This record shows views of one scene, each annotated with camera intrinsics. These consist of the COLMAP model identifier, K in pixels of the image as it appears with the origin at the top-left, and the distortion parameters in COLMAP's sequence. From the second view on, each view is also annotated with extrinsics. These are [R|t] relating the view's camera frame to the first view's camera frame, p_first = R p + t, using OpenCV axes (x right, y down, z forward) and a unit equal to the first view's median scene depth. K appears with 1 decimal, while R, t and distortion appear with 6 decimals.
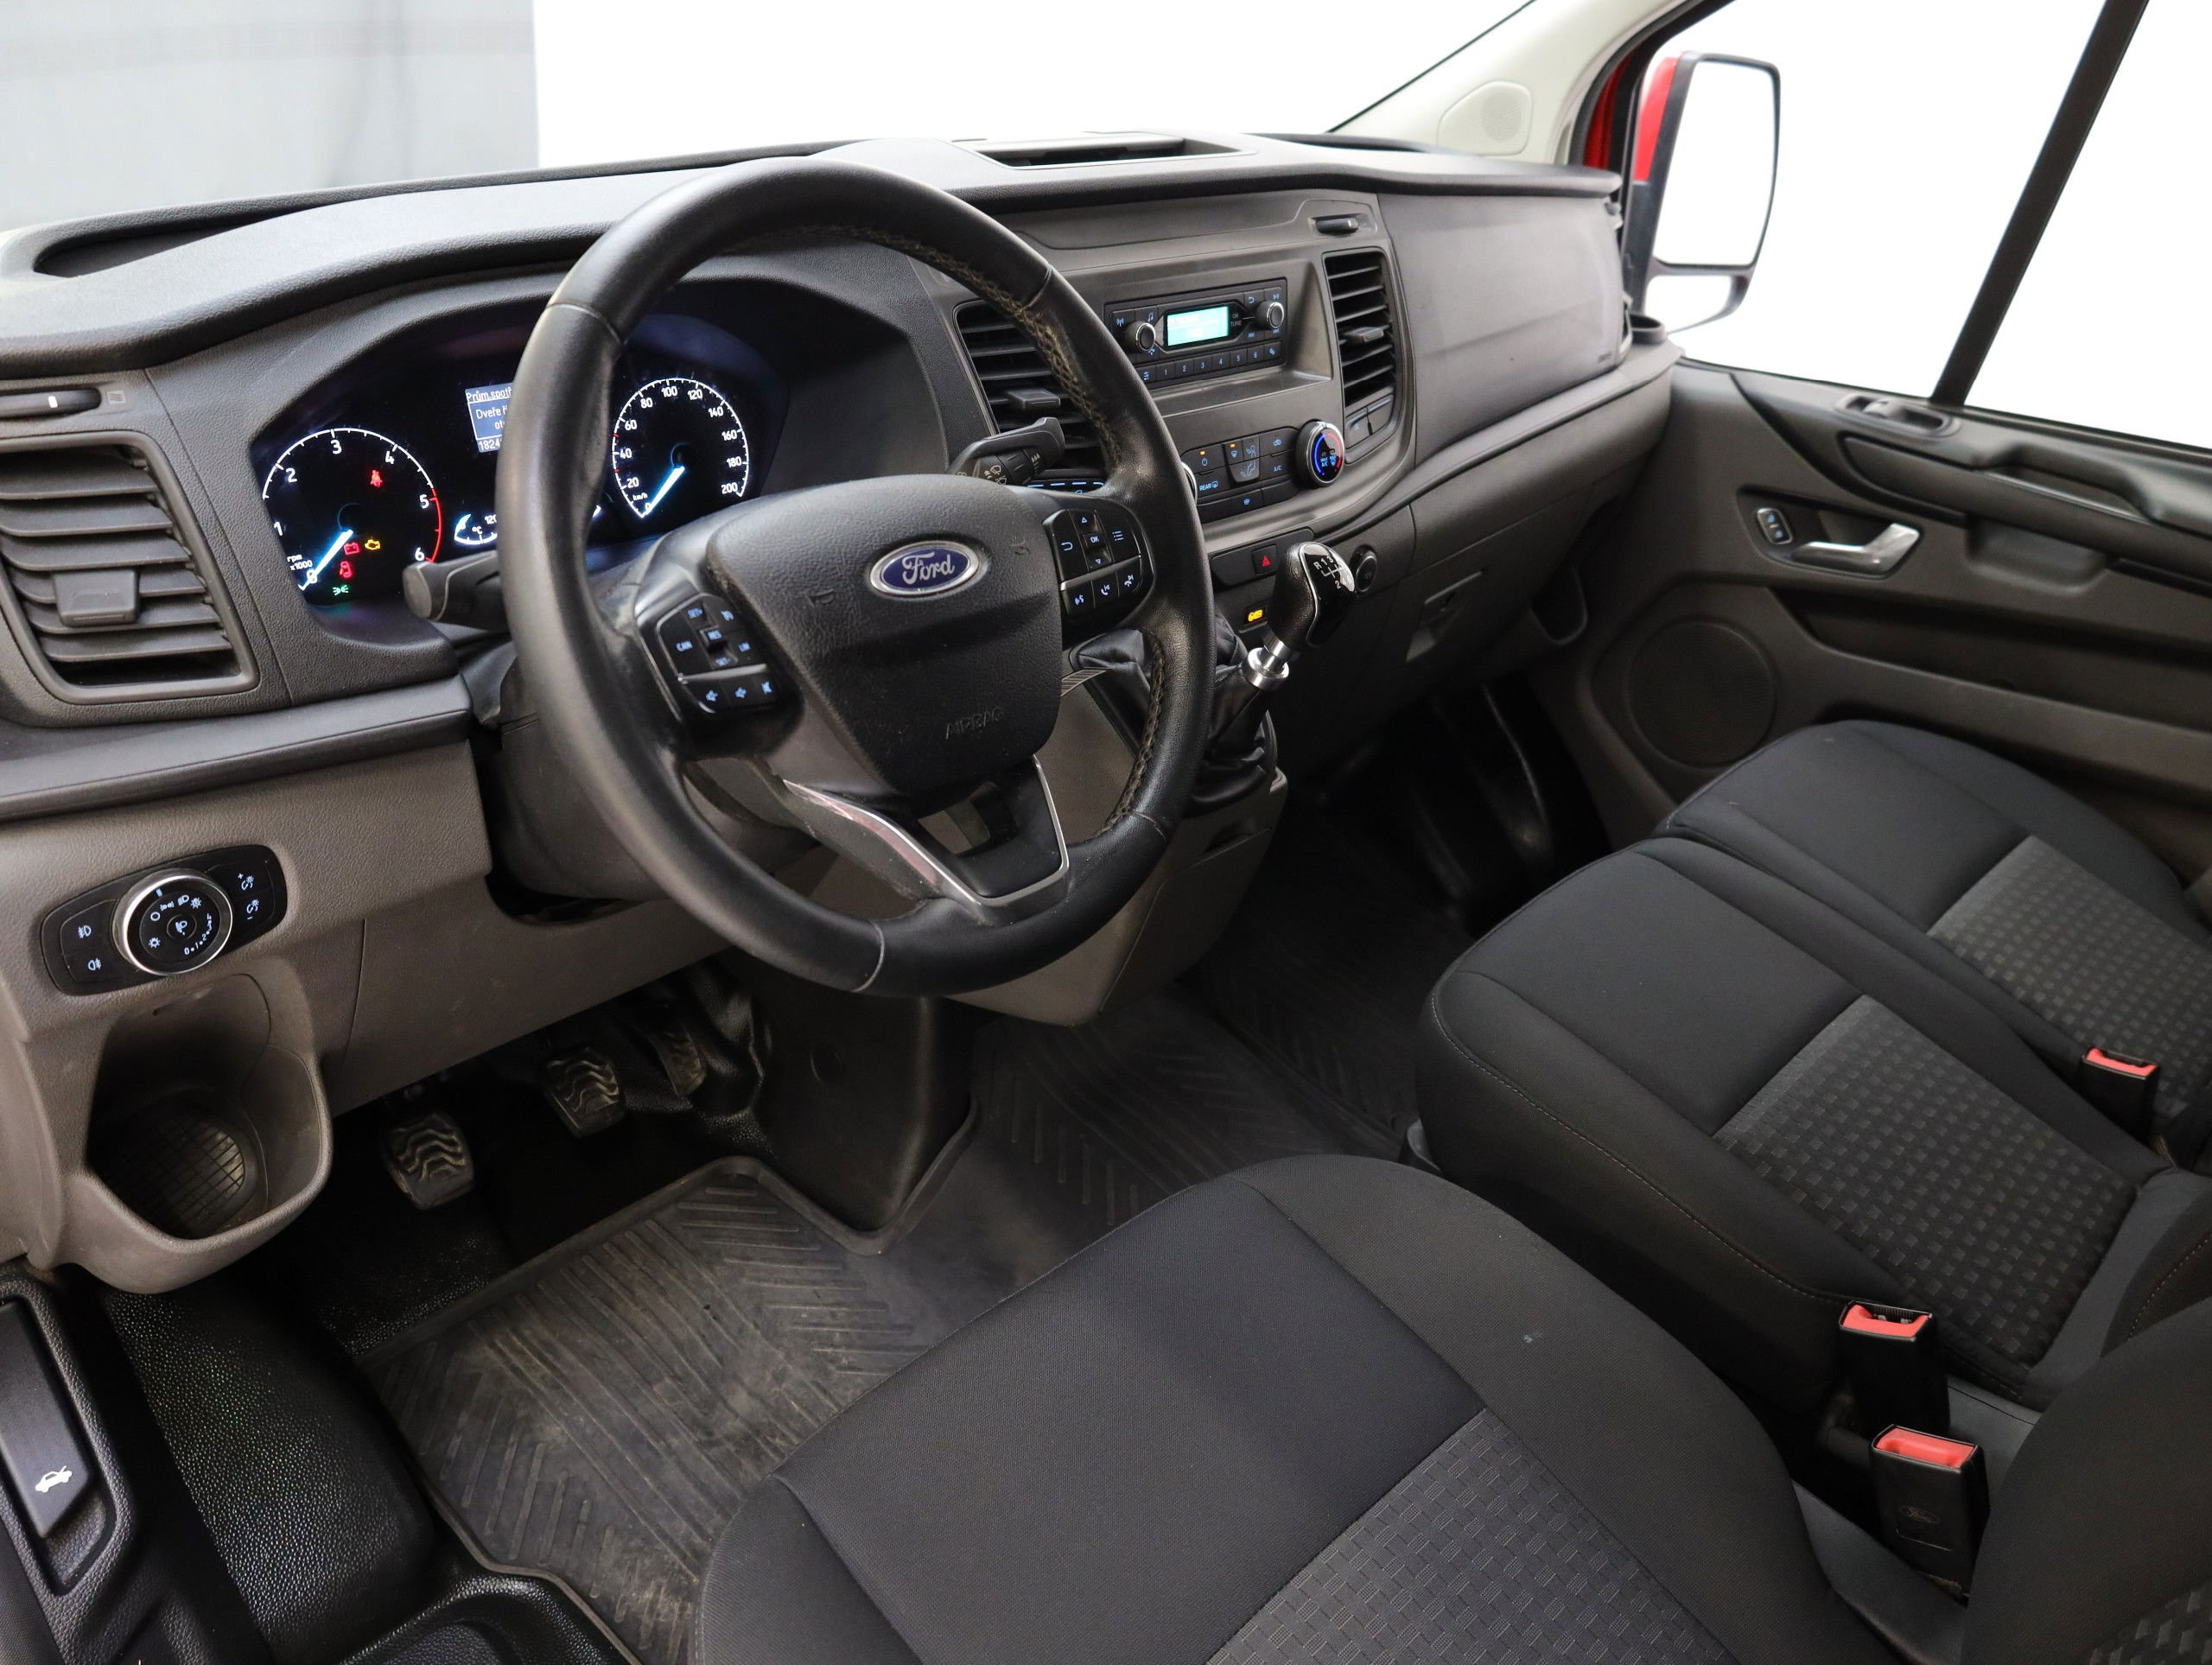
lens RADIAL K [[1670.0, 0, 1106.0], [0, 1670.0, 832.5], [0, 0, 1]] dist [-0.033263, -0.001589]
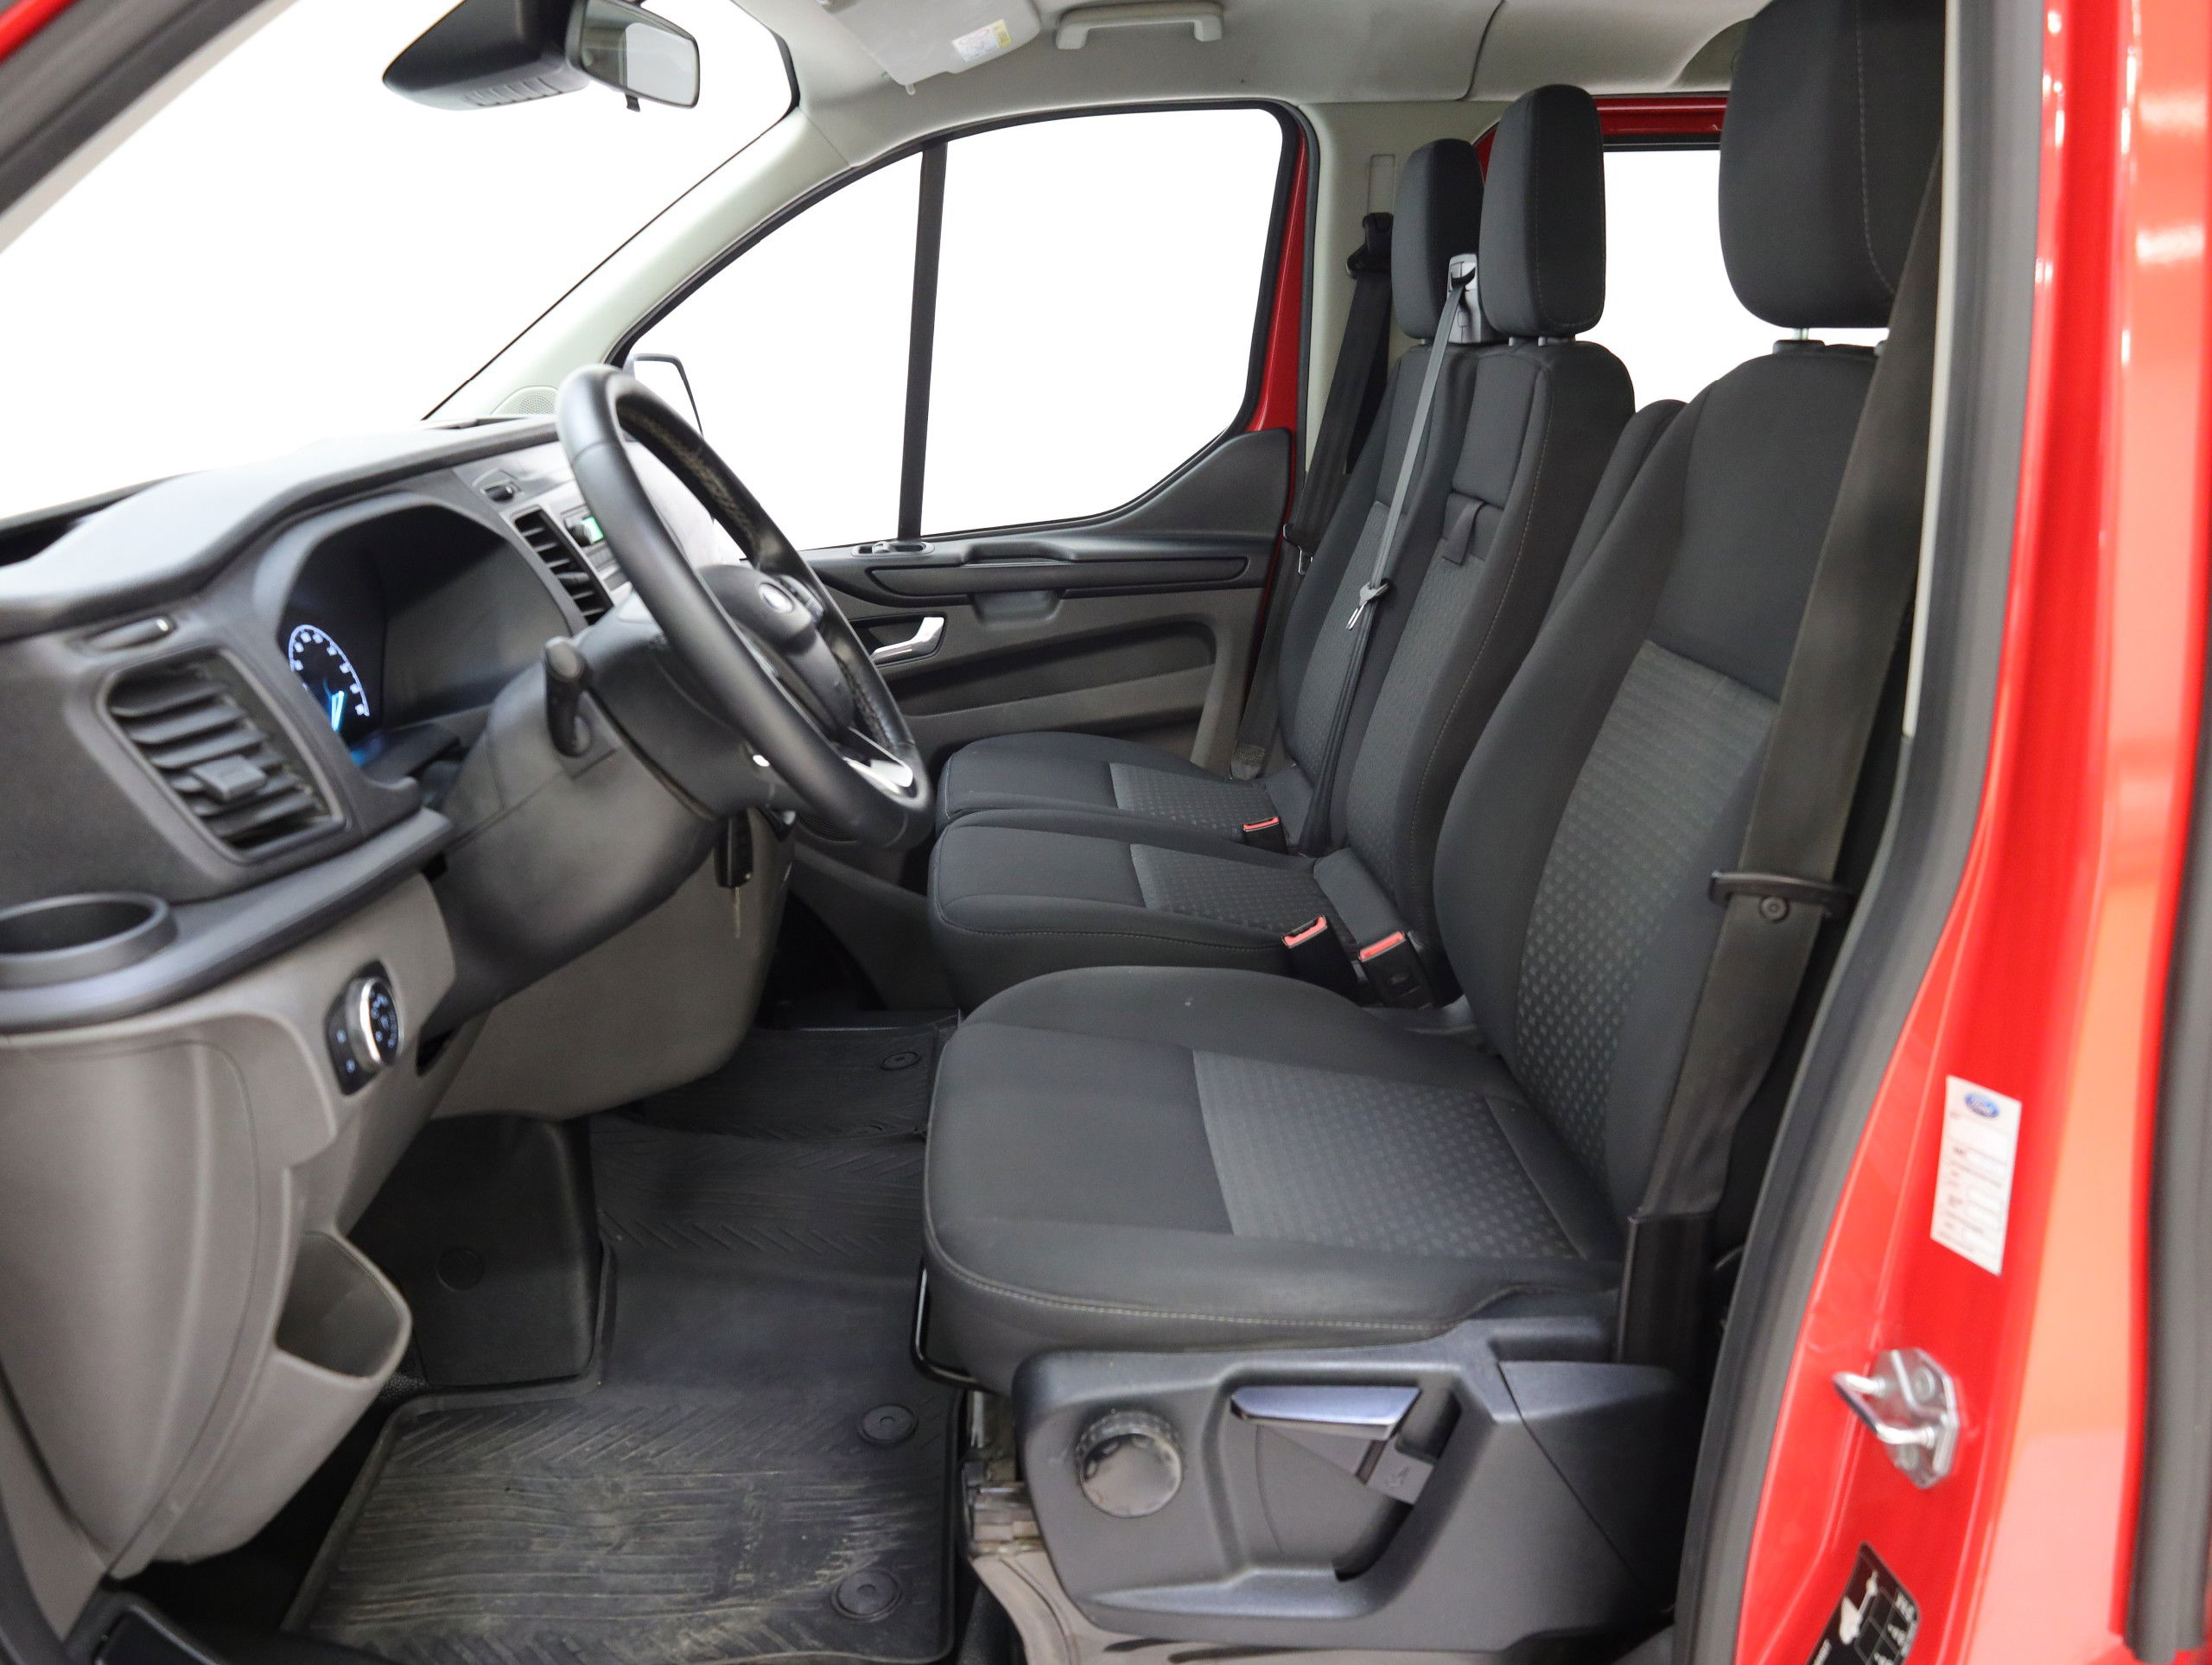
lens RADIAL K [[1670.0, 0, 1106.0], [0, 1670.0, 832.5], [0, 0, 1]] dist [-0.033263, -0.001589]
pose [[0.676063, -0.318285, 0.664555, -0.555102], [0.451833, 0.891504, -0.032676, 0.122778], [-0.582053, 0.322359, 0.746525, -0.134850]]
